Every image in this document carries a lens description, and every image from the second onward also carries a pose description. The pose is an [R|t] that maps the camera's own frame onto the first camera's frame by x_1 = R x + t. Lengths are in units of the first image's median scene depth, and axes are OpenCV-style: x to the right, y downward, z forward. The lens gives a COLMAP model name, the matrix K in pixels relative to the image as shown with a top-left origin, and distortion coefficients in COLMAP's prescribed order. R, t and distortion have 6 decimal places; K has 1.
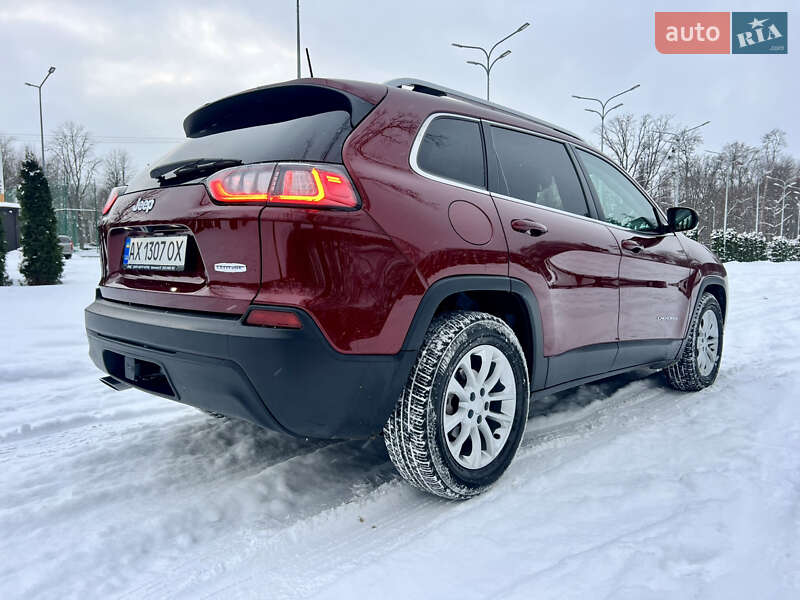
lens RADIAL K [[635.6, 0, 400.0], [0, 635.6, 300.0], [0, 0, 1]] dist [0.083114, -0.101400]
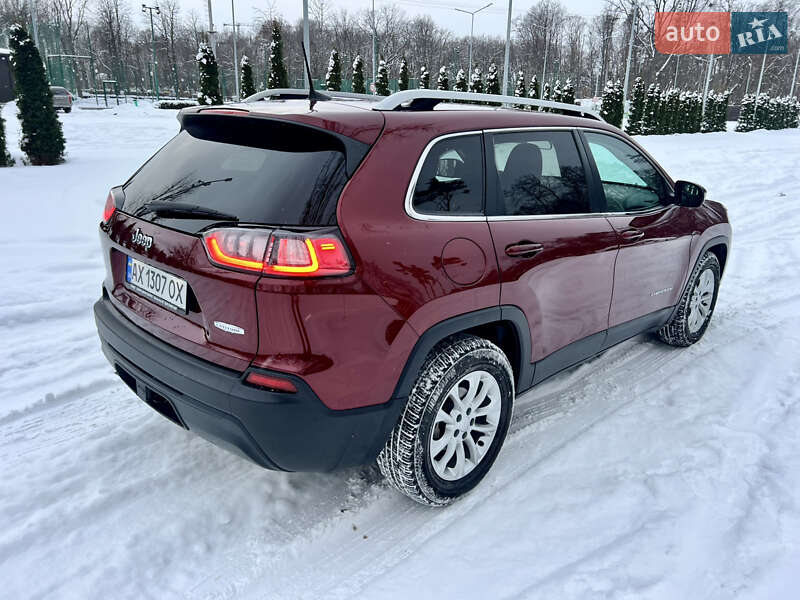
lens RADIAL K [[639.0, 0, 403.9], [0, 639.0, 299.7], [0, 0, 1]] dist [0.082537, -0.102494]
pose [[0.999630, 0.025680, -0.008960, 0.025011], [-0.022721, 0.969535, 0.243897, -0.308518], [0.014951, -0.243603, 0.969760, -0.006720]]
